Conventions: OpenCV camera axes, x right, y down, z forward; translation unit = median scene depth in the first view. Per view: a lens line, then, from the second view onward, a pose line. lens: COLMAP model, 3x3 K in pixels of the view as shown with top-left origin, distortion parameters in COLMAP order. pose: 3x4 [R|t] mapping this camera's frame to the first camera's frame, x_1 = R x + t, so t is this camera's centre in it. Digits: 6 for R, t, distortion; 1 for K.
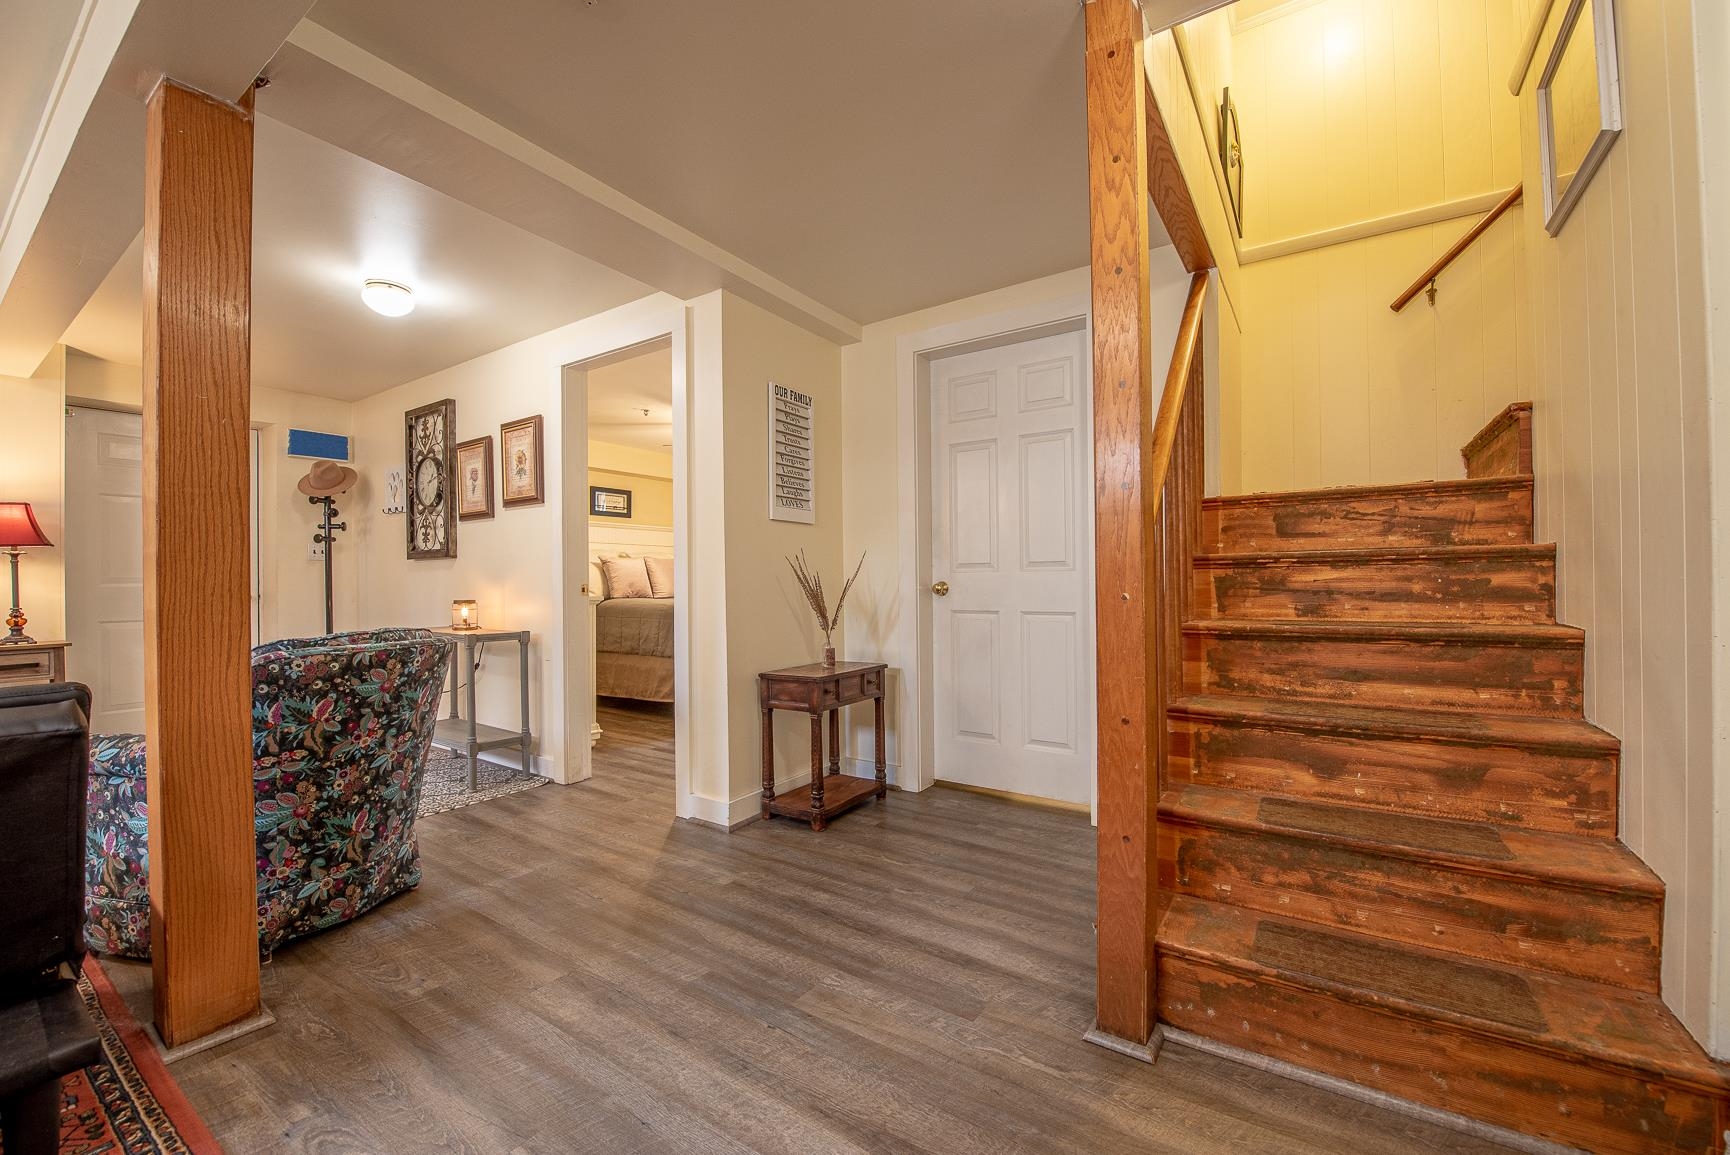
lens RADIAL K [[689.9, 0, 856.2], [0, 689.9, 584.2], [0, 0, 1]] dist [-0.003382, -0.000147]
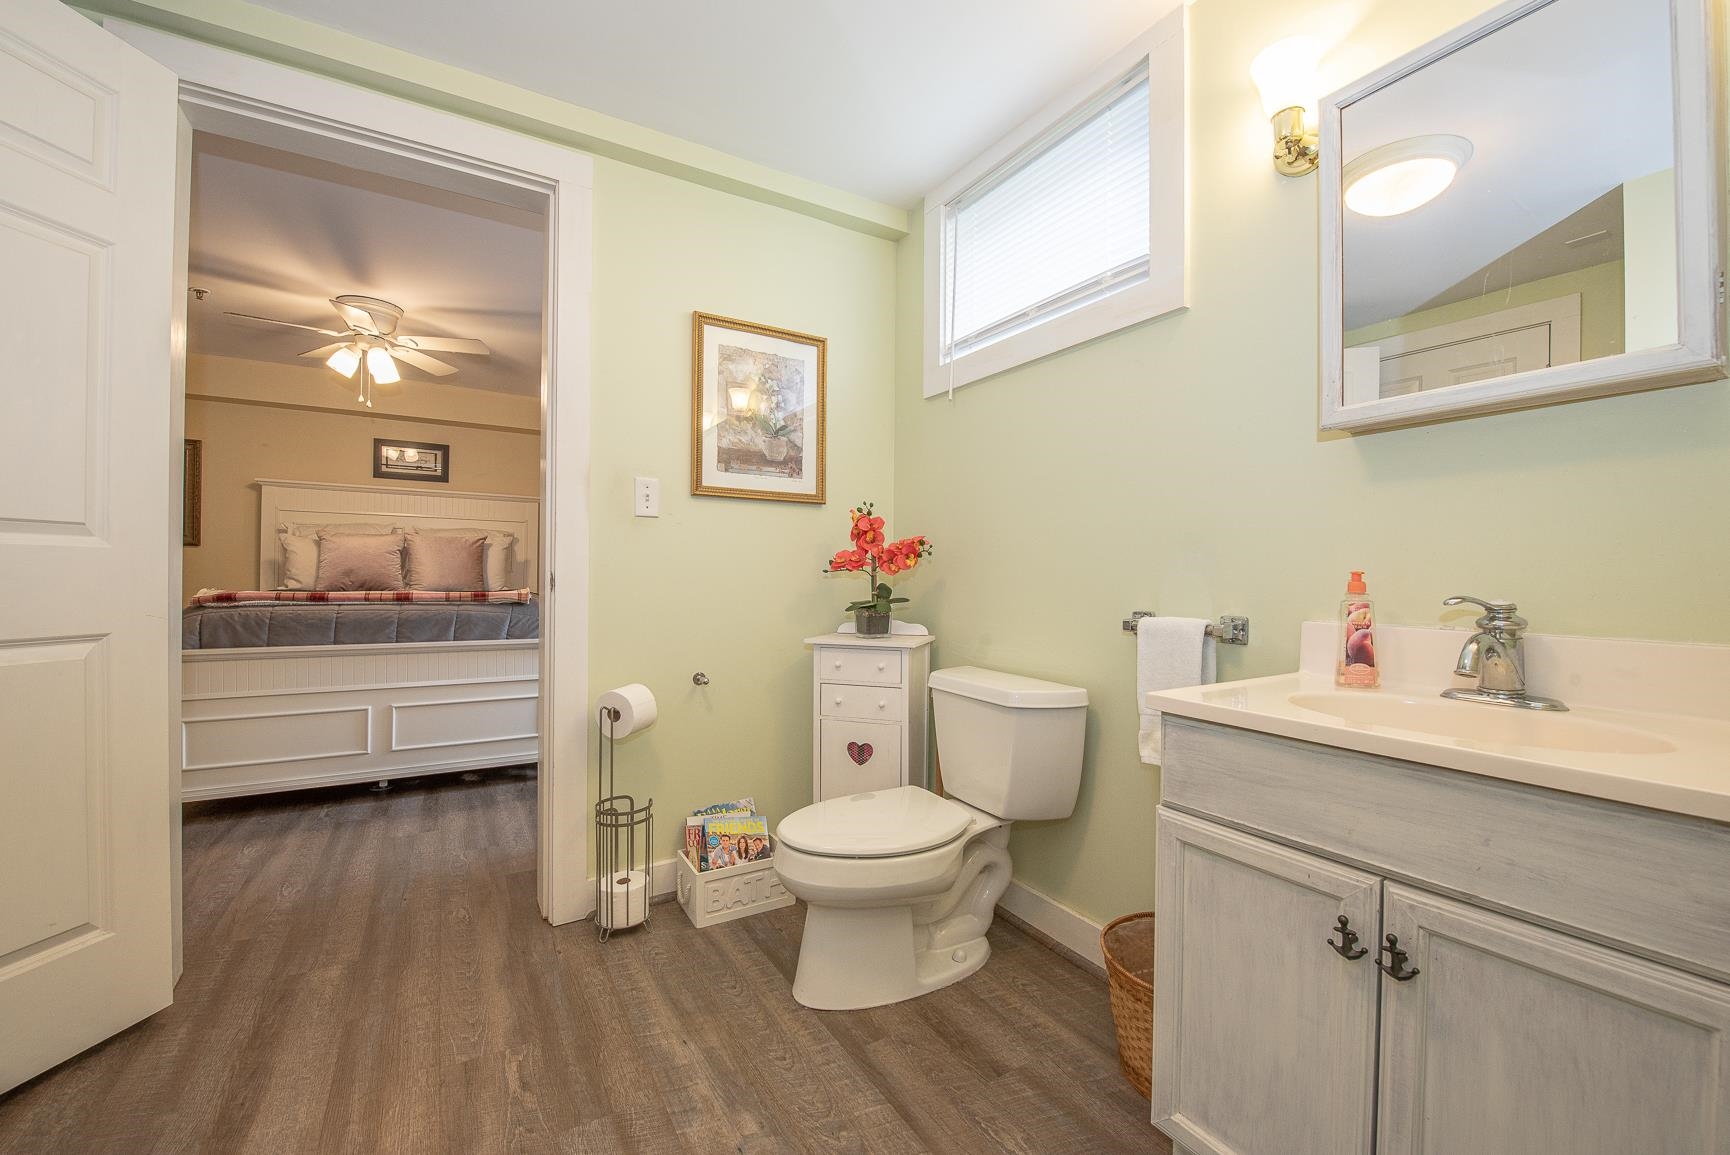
lens RADIAL K [[689.9, 0, 856.9], [0, 689.9, 573.9], [0, 0, 1]] dist [-0.003382, -0.000147]
pose [[0.912840, 0.019946, -0.407829, 0.407444], [-0.016750, 0.999795, 0.011406, -0.012647], [0.407973, -0.003580, 0.912987, 0.524359]]
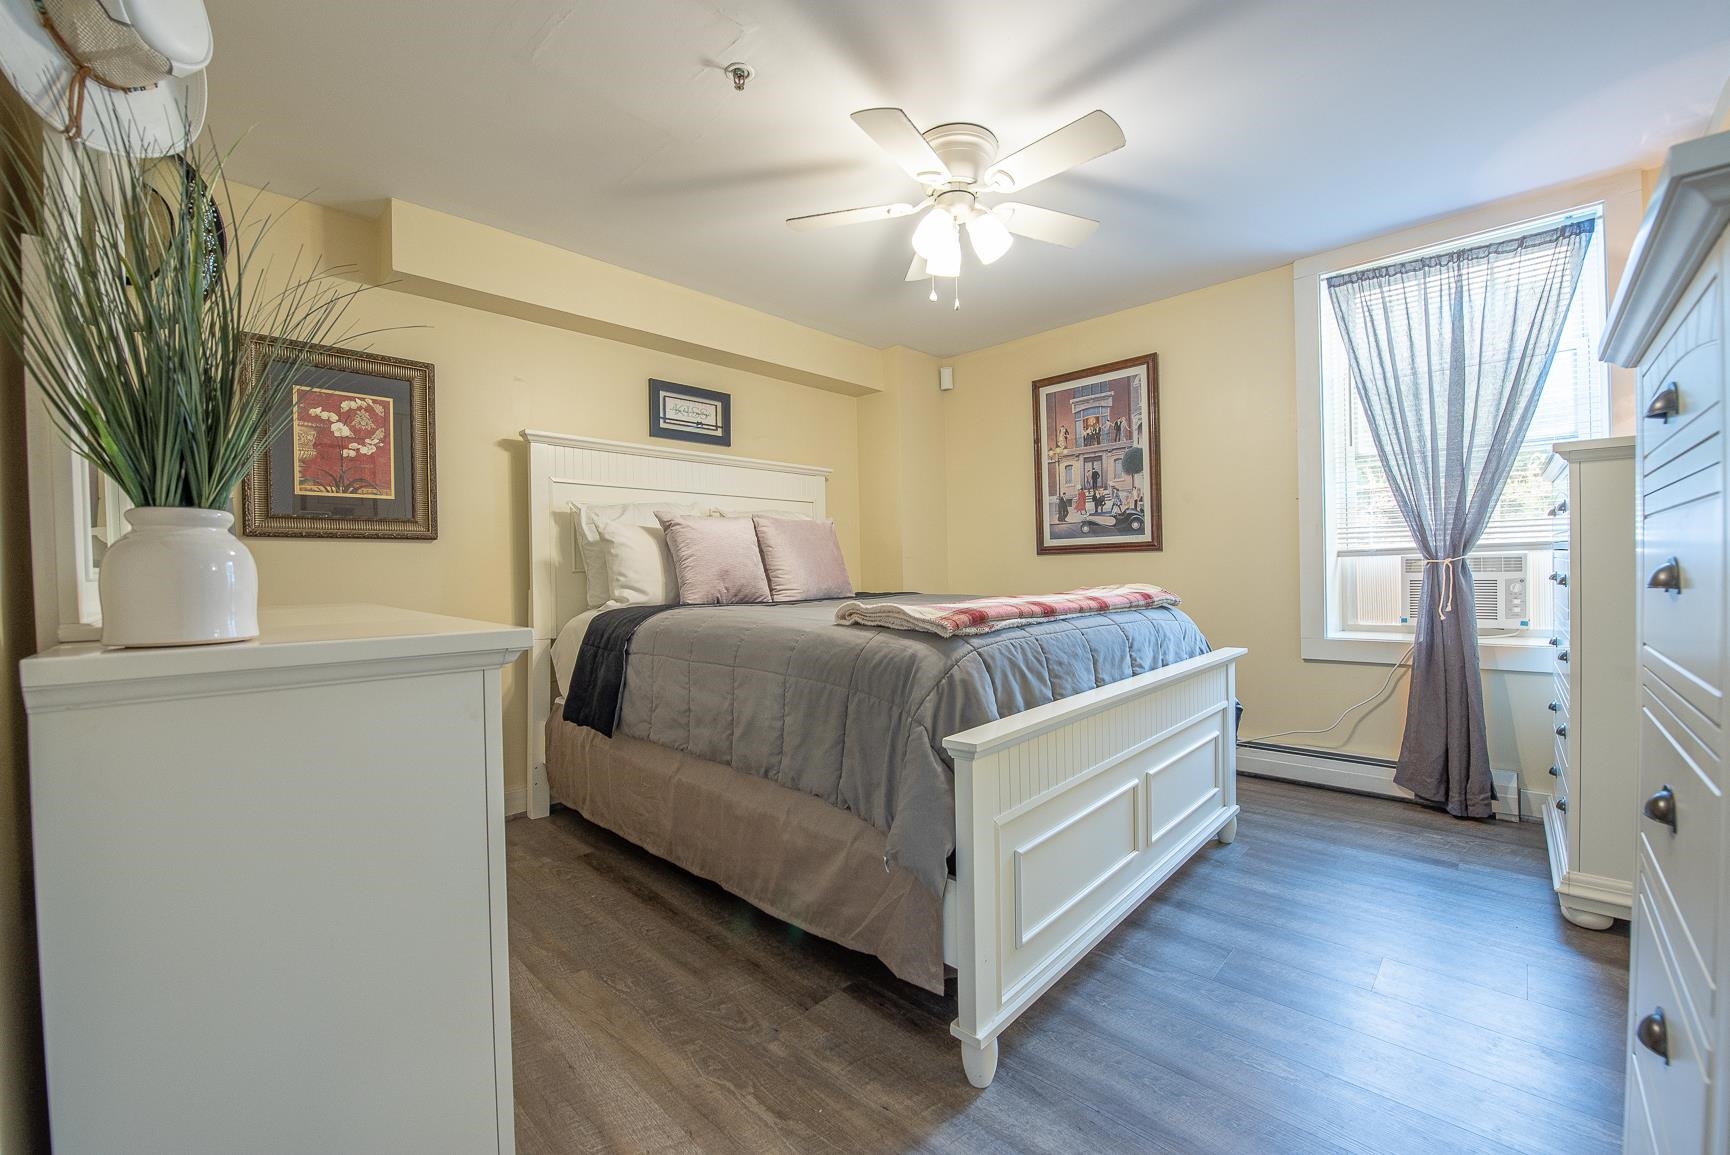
lens RADIAL K [[689.9, 0, 872.5], [0, 689.9, 567.5], [0, 0, 1]] dist [-0.003382, -0.000147]
pose [[0.989269, -0.007591, -0.145910, -0.146190], [0.010204, 0.999801, 0.017168, -0.009371], [0.145751, -0.018473, 0.989149, 0.508611]]
